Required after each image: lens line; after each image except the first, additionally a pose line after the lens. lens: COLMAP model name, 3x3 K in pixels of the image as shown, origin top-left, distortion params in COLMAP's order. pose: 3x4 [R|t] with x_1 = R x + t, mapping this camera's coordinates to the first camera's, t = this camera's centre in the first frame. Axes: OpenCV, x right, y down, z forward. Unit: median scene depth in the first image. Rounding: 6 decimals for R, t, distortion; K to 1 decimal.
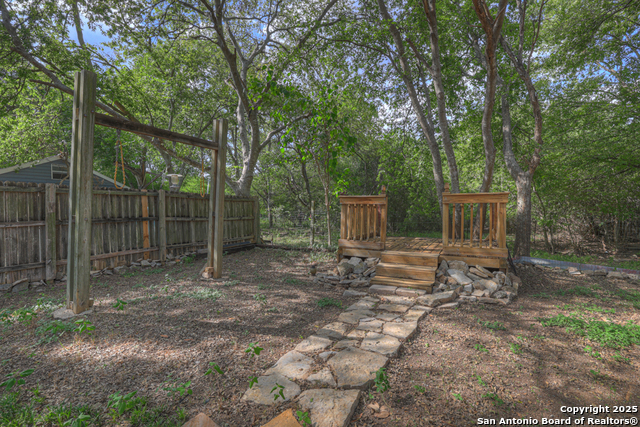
lens RADIAL K [[294.7, 0, 320.0], [0, 294.7, 213.5], [0, 0, 1]] dist [0.000860, 0.000201]
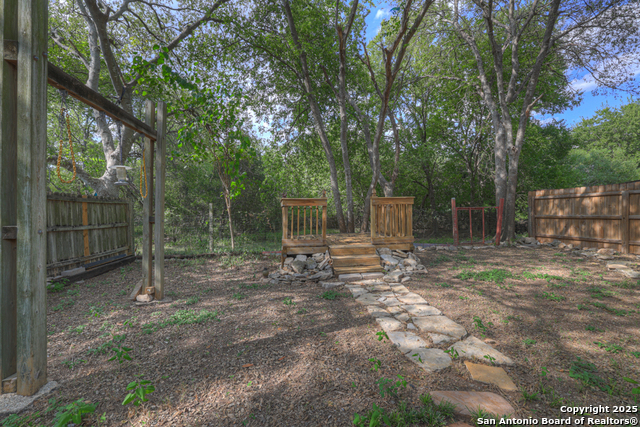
lens RADIAL K [[276.3, 0, 318.6], [0, 276.3, 216.4], [0, 0, 1]] dist [-0.015918, 0.000391]
pose [[0.793503, -0.023412, 0.608116, -0.530219], [0.024279, 0.999682, 0.006807, -0.000326], [-0.608082, 0.009363, 0.793819, 0.170229]]
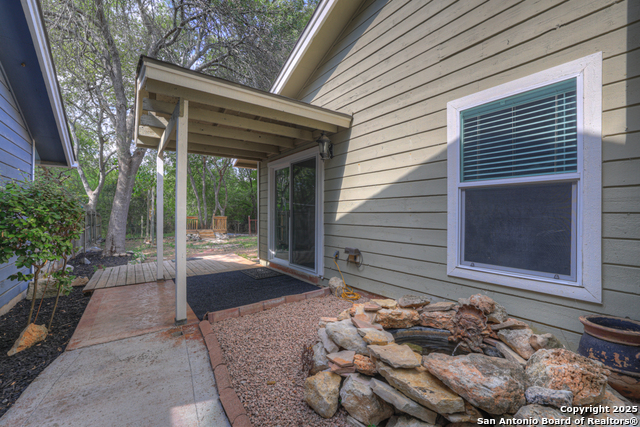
lens RADIAL K [[276.3, 0, 318.6], [0, 276.3, 216.4], [0, 0, 1]] dist [-0.015918, 0.000391]
pose [[0.409857, 0.007008, 0.912123, -2.601657], [0.006587, 0.999922, -0.010642, -0.019304], [-0.912126, 0.010370, 0.409779, -2.026074]]
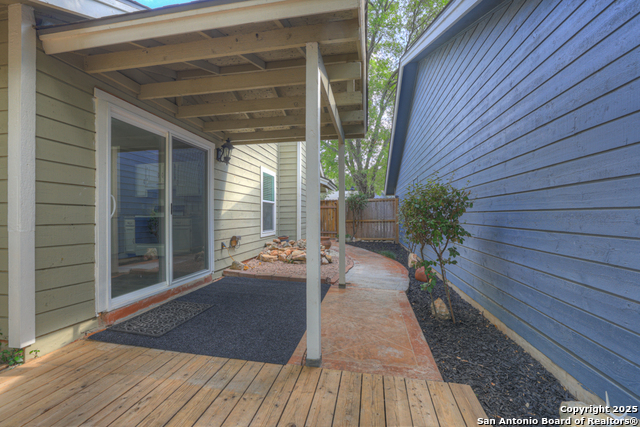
lens RADIAL K [[267.4, 0, 320.0], [0, 267.4, 213.5], [0, 0, 1]] dist [-0.017429, 0.000008]
pose [[-0.936591, 0.008961, -0.350309, -1.765219], [0.005922, 0.999935, 0.009746, -0.033374], [0.350373, 0.007053, -0.936584, -0.656580]]
